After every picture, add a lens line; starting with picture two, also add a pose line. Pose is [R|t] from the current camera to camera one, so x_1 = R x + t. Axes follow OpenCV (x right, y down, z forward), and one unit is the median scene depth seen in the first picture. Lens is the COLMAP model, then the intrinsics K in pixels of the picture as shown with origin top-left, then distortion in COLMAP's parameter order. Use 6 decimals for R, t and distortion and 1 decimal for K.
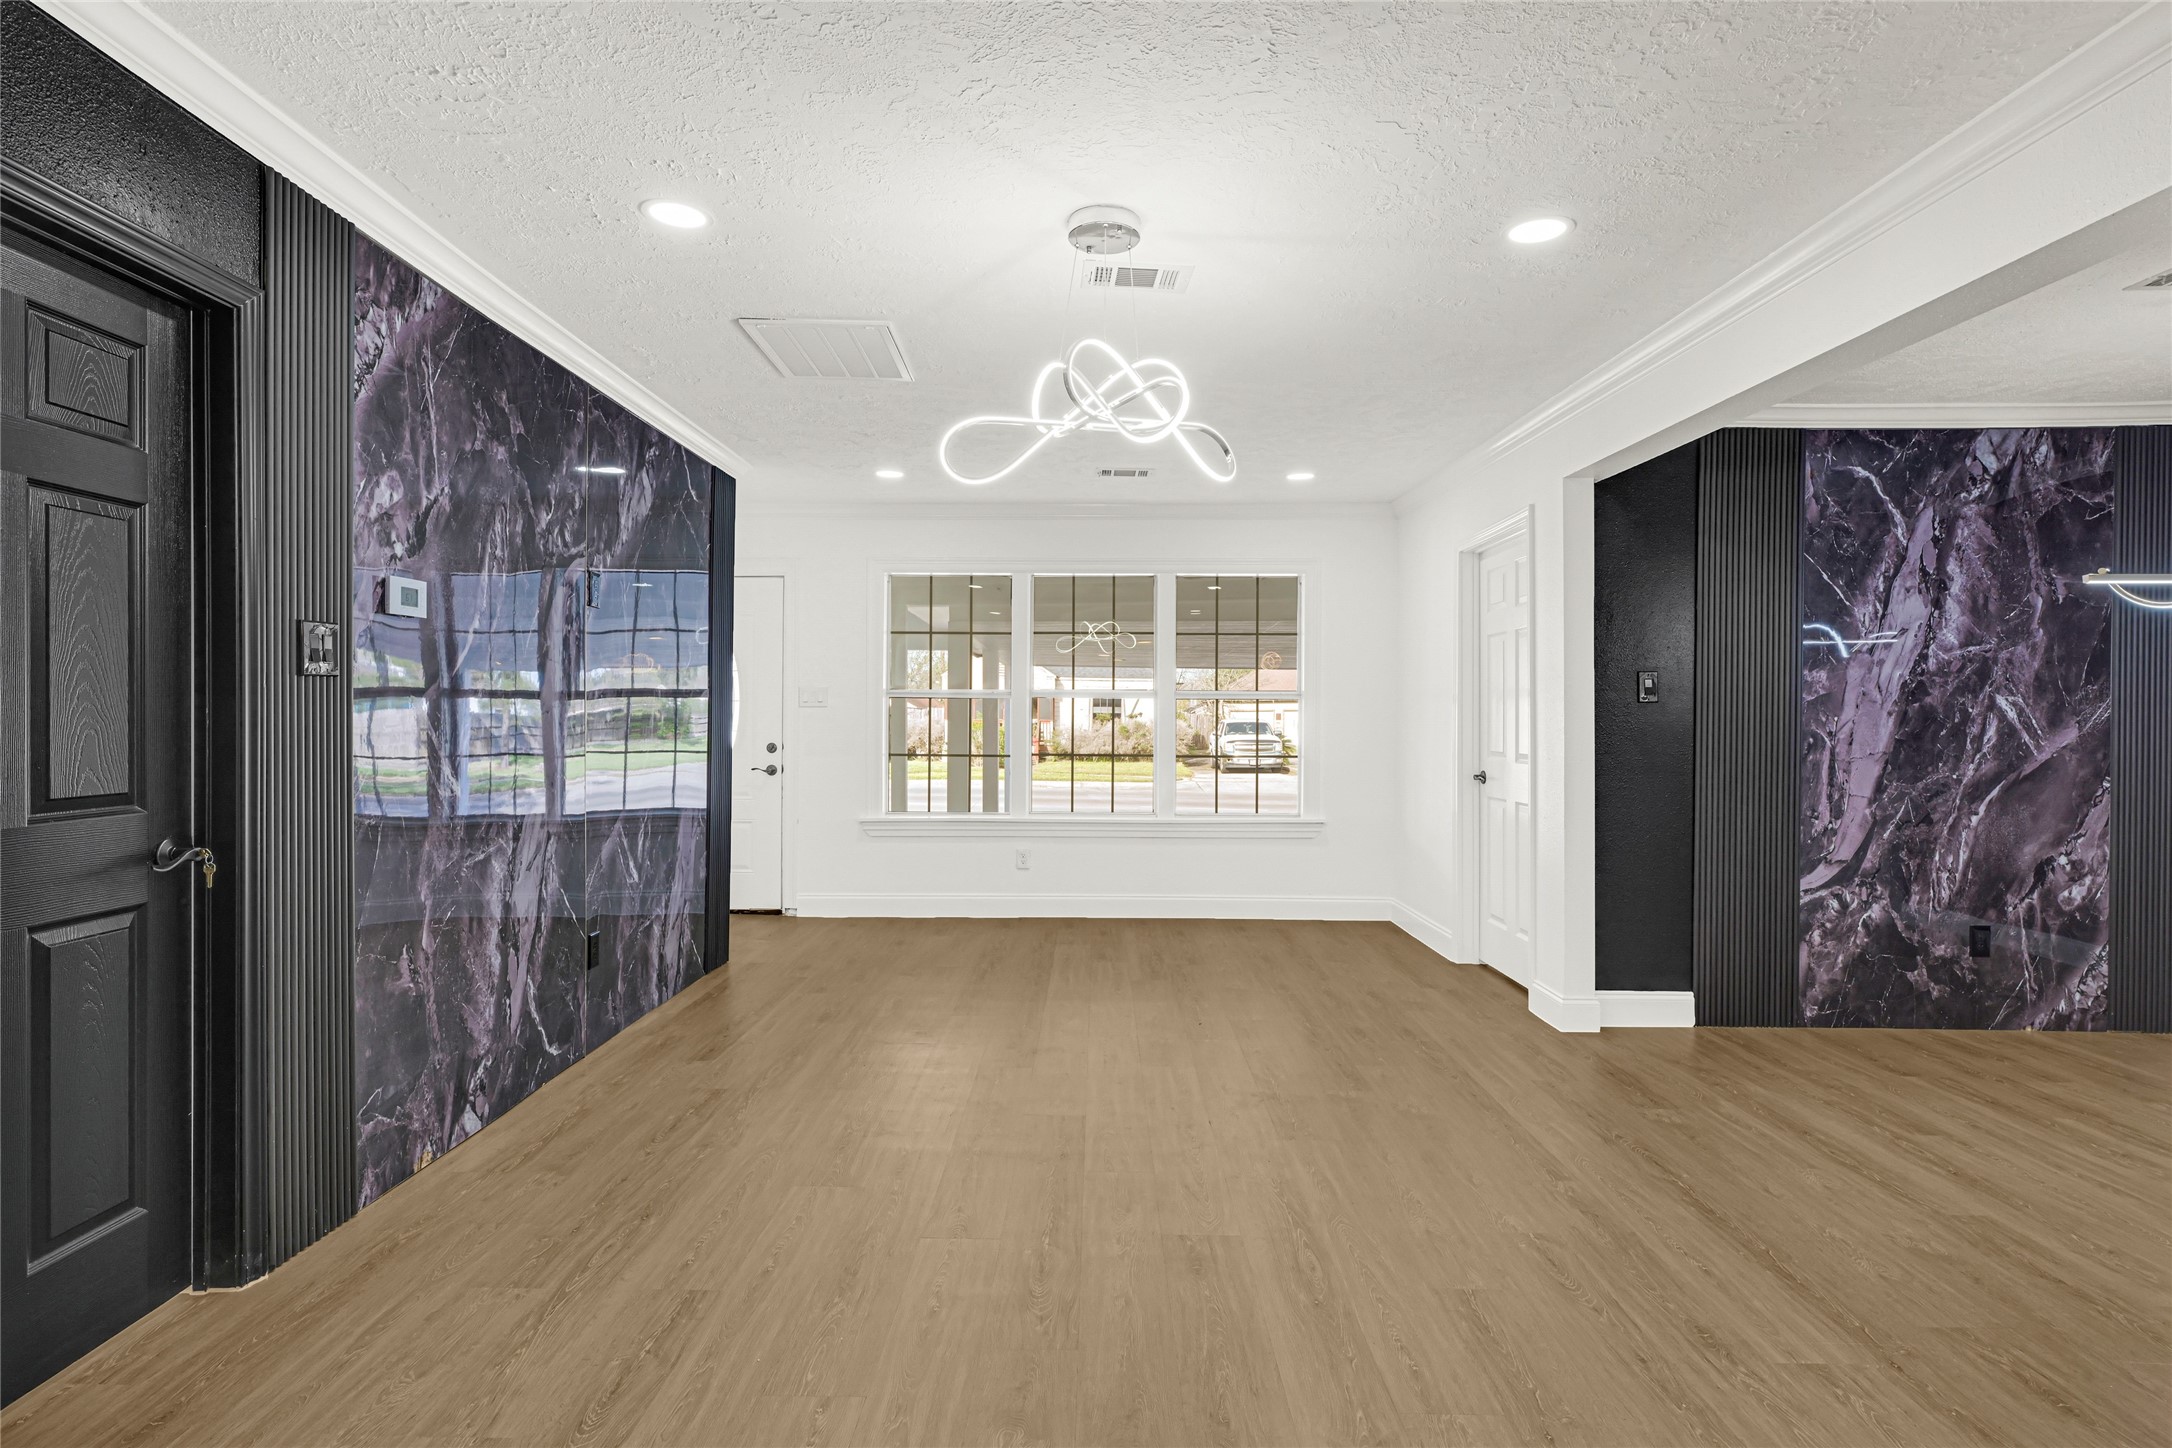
lens RADIAL K [[1070.4, 0, 1088.9], [0, 1070.4, 719.4], [0, 0, 1]] dist [-0.003755, -0.000633]
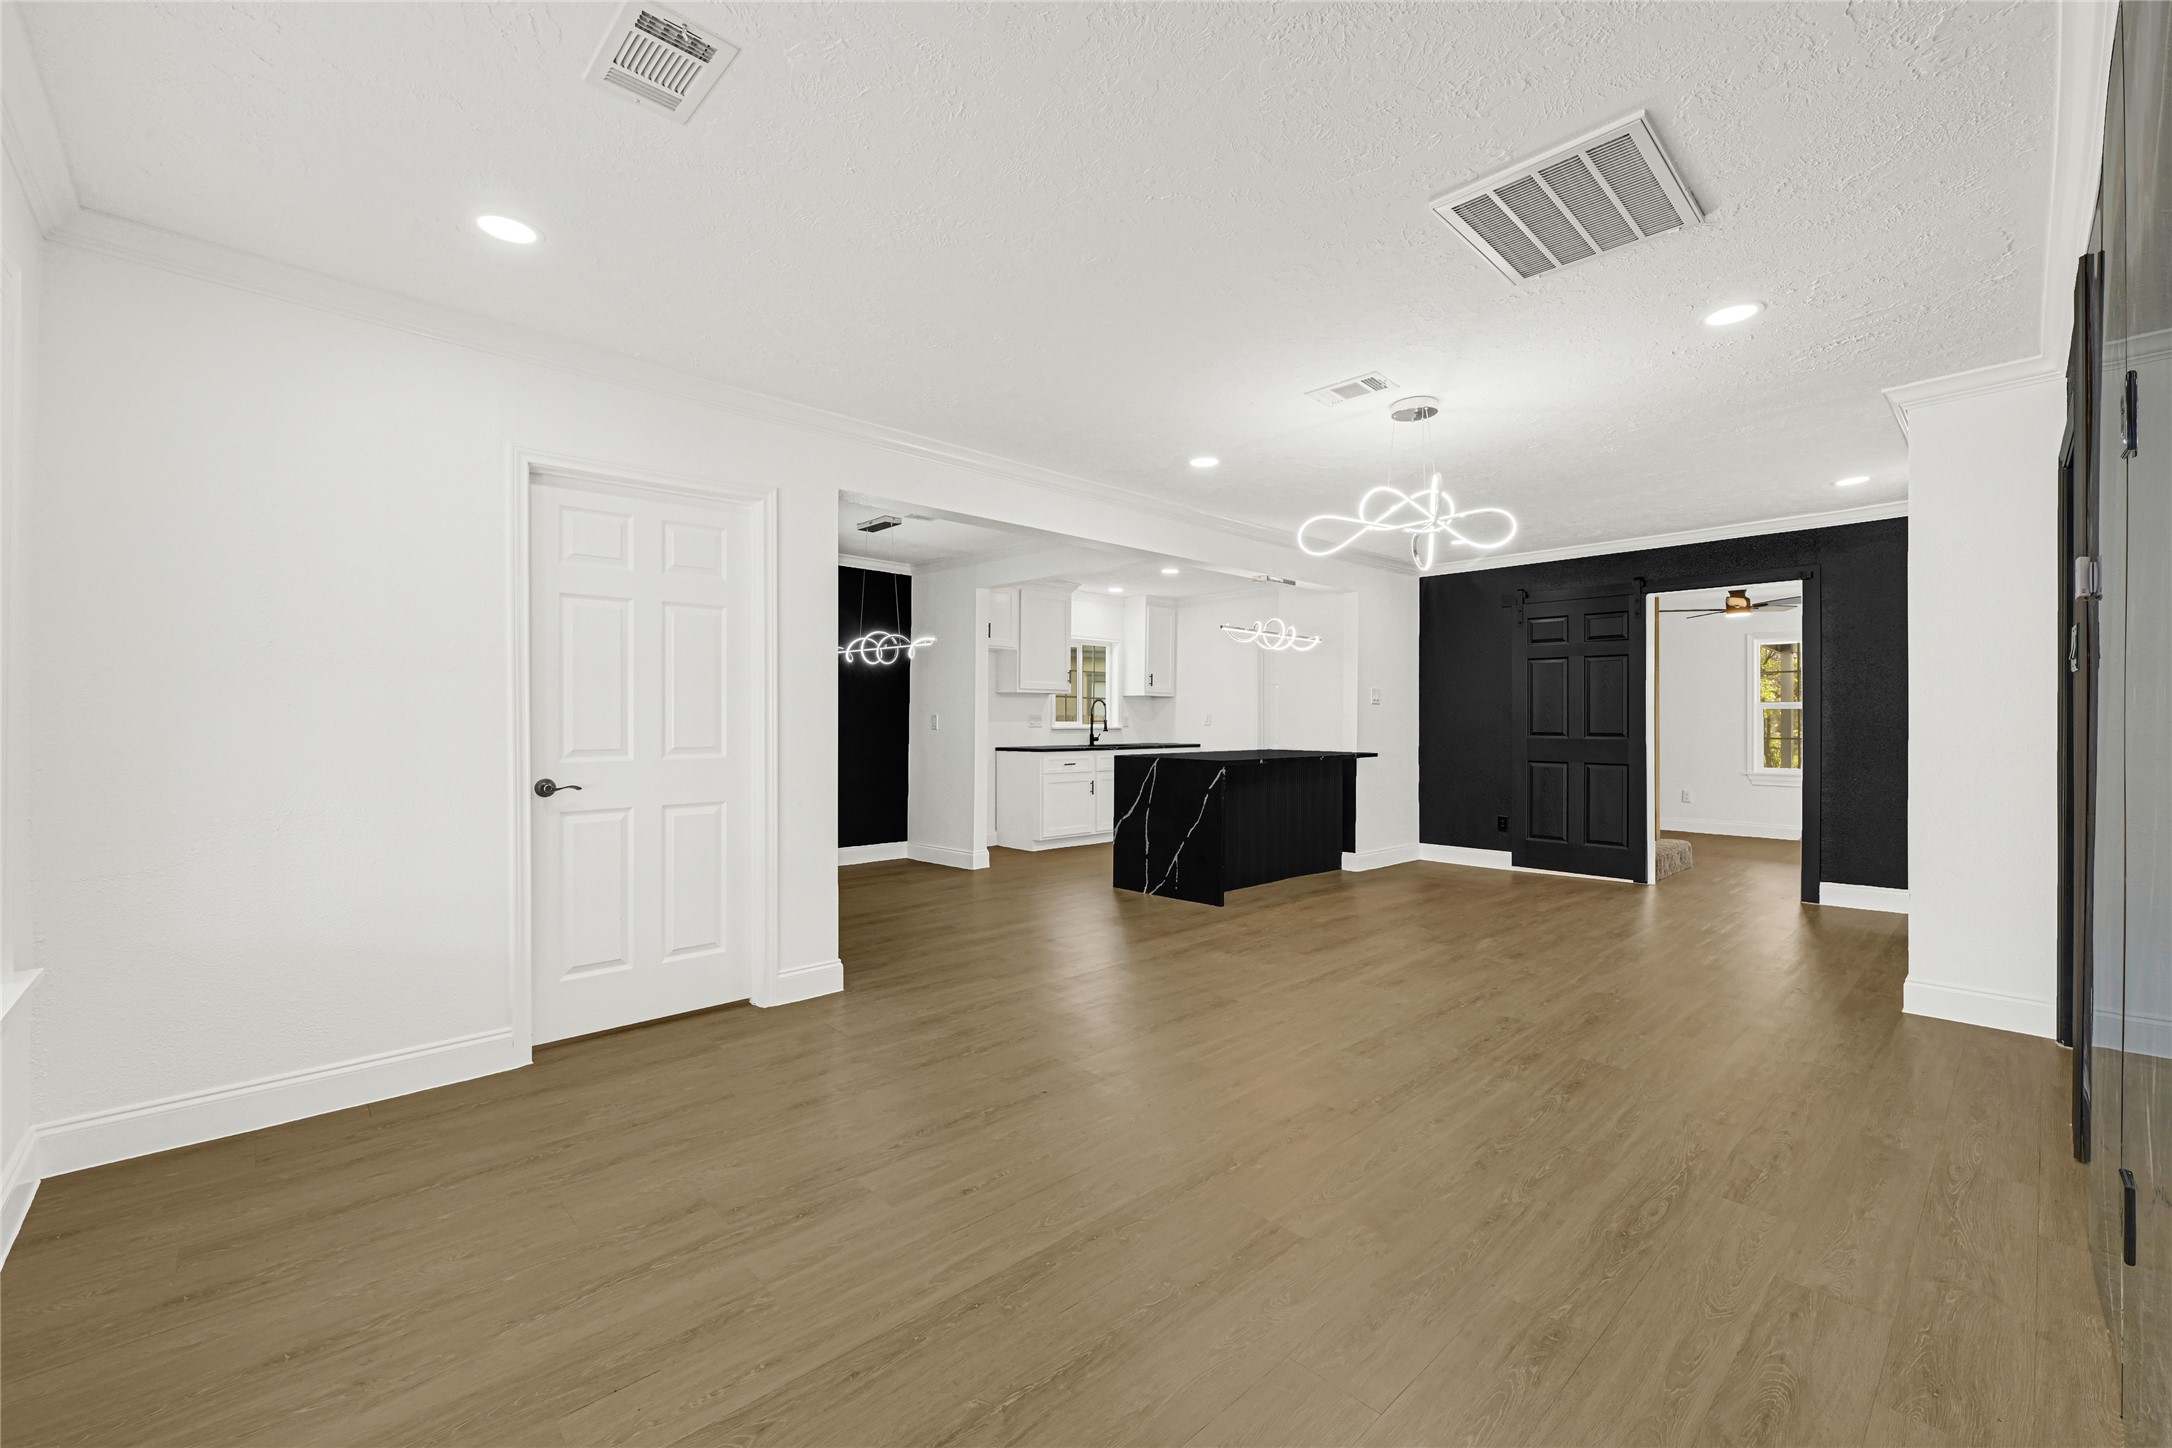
lens RADIAL K [[882.4, 0, 1086.0], [0, 882.4, 724.0], [0, 0, 1]] dist [-0.013103, -0.000159]
pose [[-0.681096, -0.006127, 0.732169, -0.503485], [0.001248, 0.999954, 0.009529, 0.009989], [-0.732193, 0.007404, -0.681057, 1.829367]]
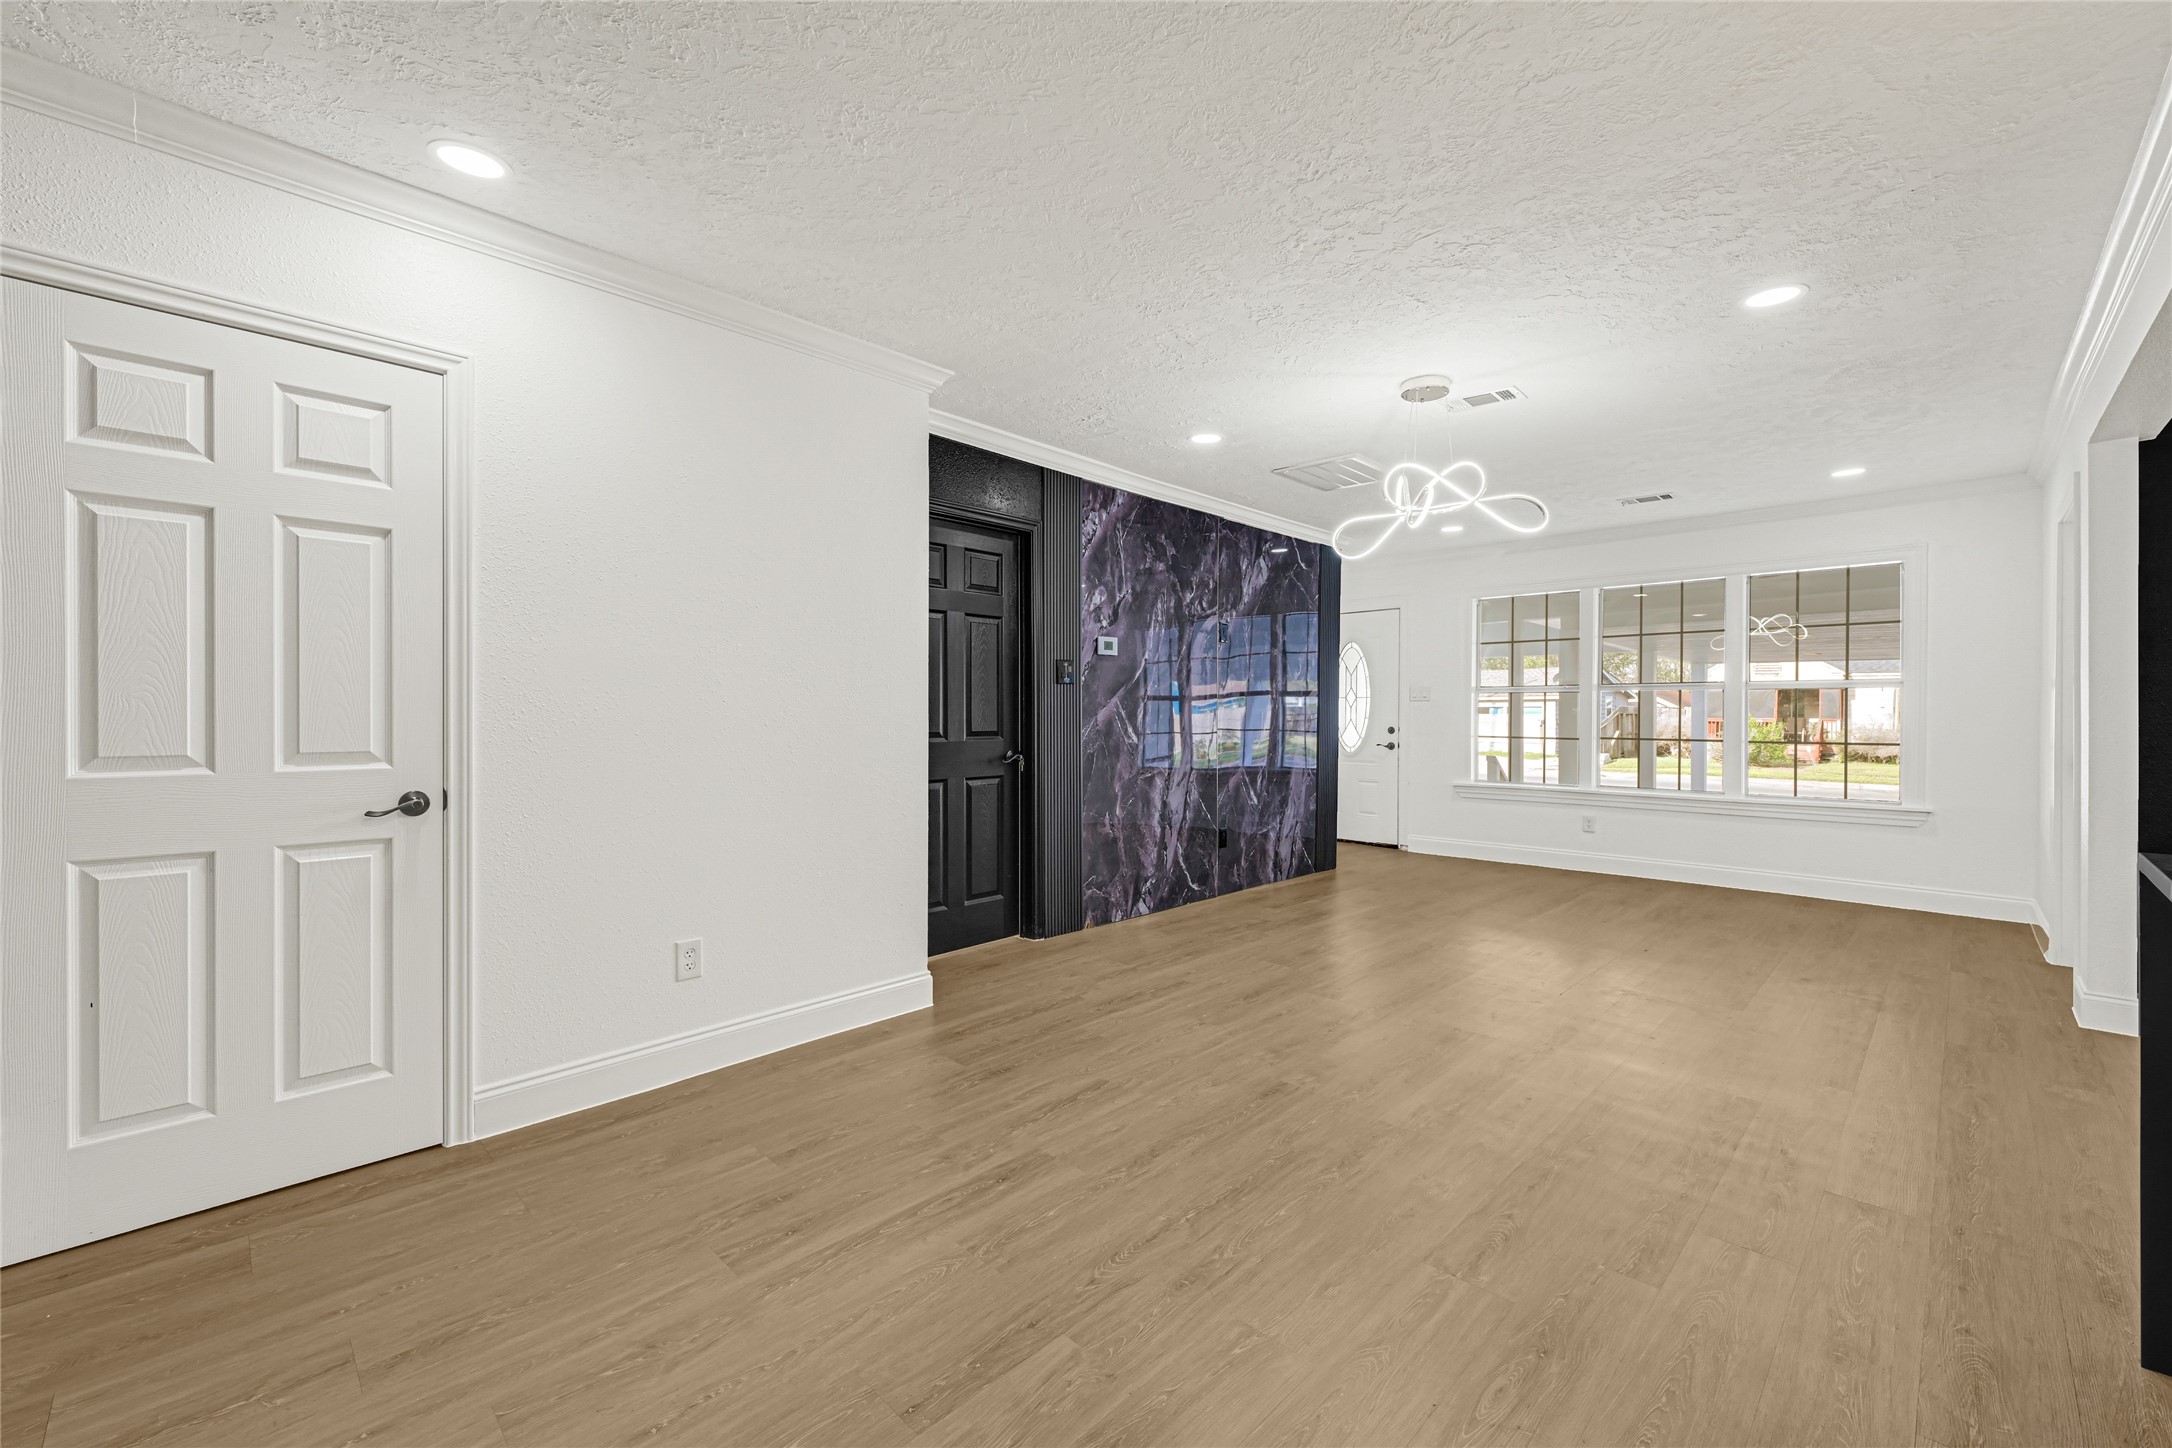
lens RADIAL K [[882.4, 0, 1086.0], [0, 882.4, 724.0], [0, 0, 1]] dist [-0.013103, -0.000159]
pose [[0.713118, 0.004523, -0.701029, 0.484017], [-0.001071, 0.999985, 0.005362, 0.026473], [0.701043, -0.003073, 0.713112, -0.235522]]
